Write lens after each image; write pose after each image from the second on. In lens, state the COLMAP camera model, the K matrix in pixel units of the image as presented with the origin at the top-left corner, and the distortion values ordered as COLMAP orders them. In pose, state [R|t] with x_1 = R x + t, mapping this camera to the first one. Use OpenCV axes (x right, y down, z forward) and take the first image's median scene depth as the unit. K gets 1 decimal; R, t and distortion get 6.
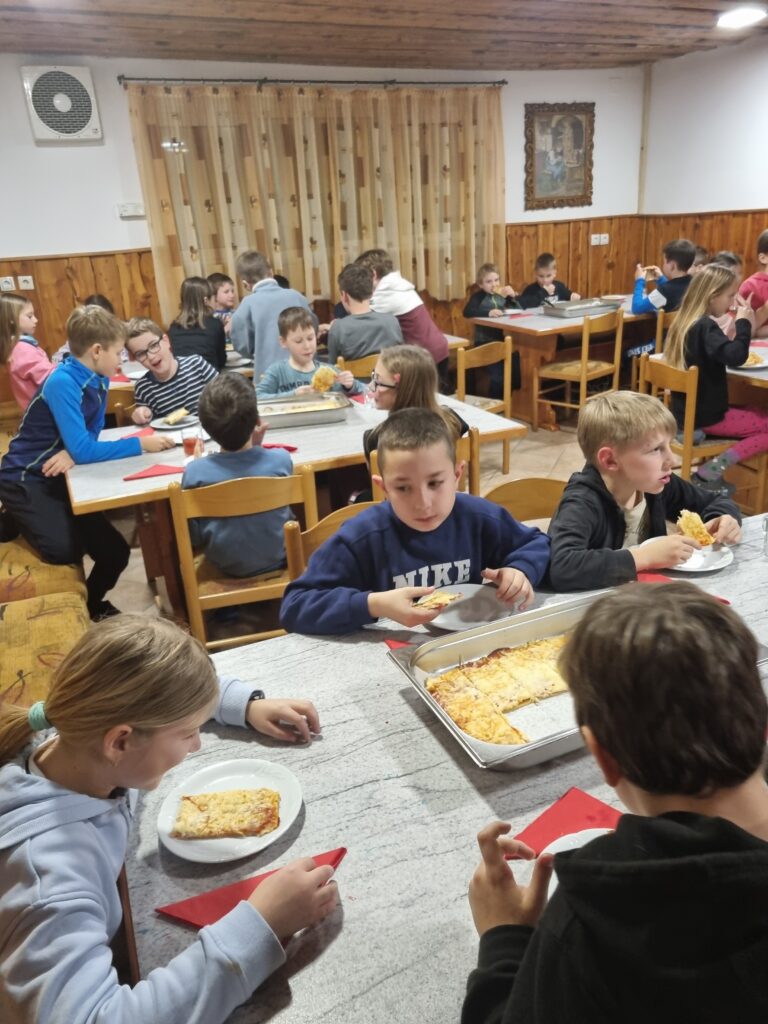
lens RADIAL K [[764.7, 0, 384.6], [0, 764.7, 507.7], [0, 0, 1]] dist [0.045114, -0.029991]
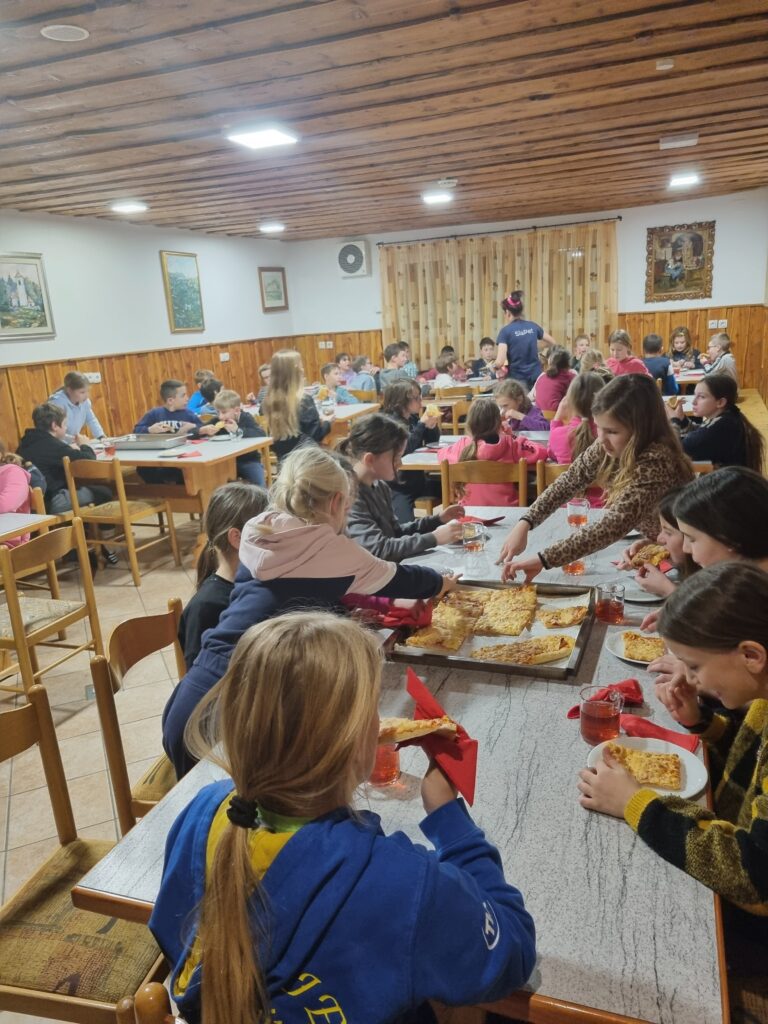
lens RADIAL K [[764.7, 0, 374.6], [0, 764.7, 519.0], [0, 0, 1]] dist [0.045114, -0.029991]
pose [[0.707861, 0.194201, -0.679131, 0.925921], [-0.222815, 0.973765, 0.046213, 0.028365], [0.670288, 0.118608, 0.732561, -0.288369]]
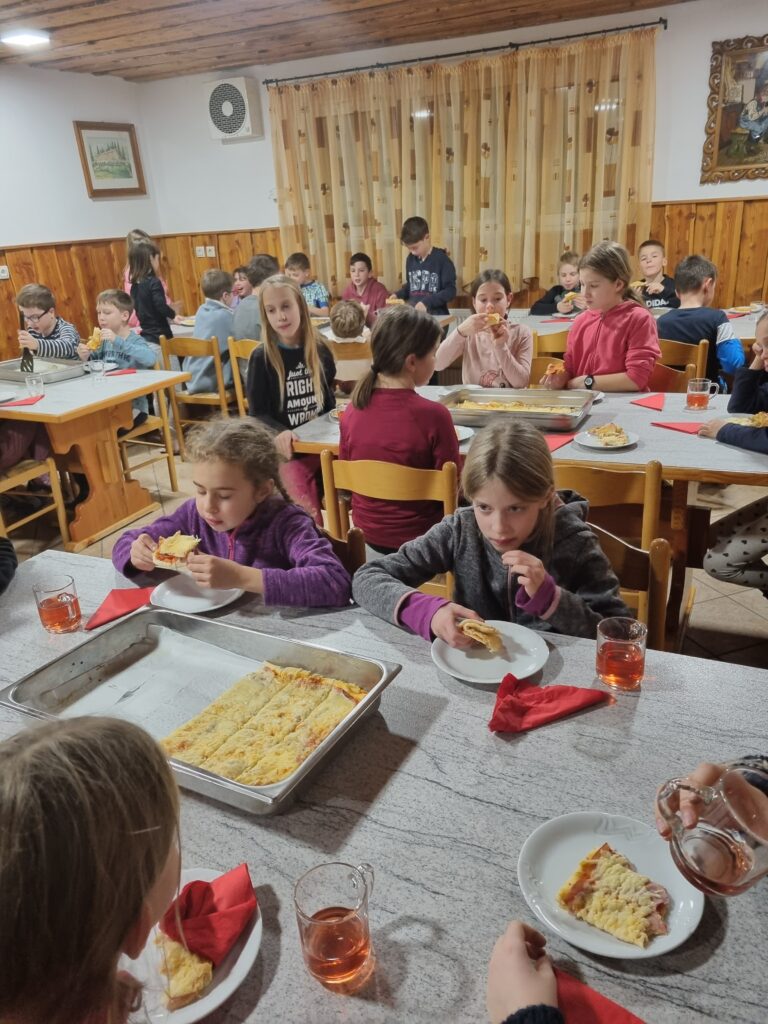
lens RADIAL K [[764.7, 0, 392.2], [0, 764.7, 516.0], [0, 0, 1]] dist [0.045114, -0.029991]
pose [[0.664390, 0.294463, -0.686934, 0.673145], [-0.238729, 0.954578, 0.178298, -0.146526], [0.708233, 0.045532, 0.704508, 0.275004]]
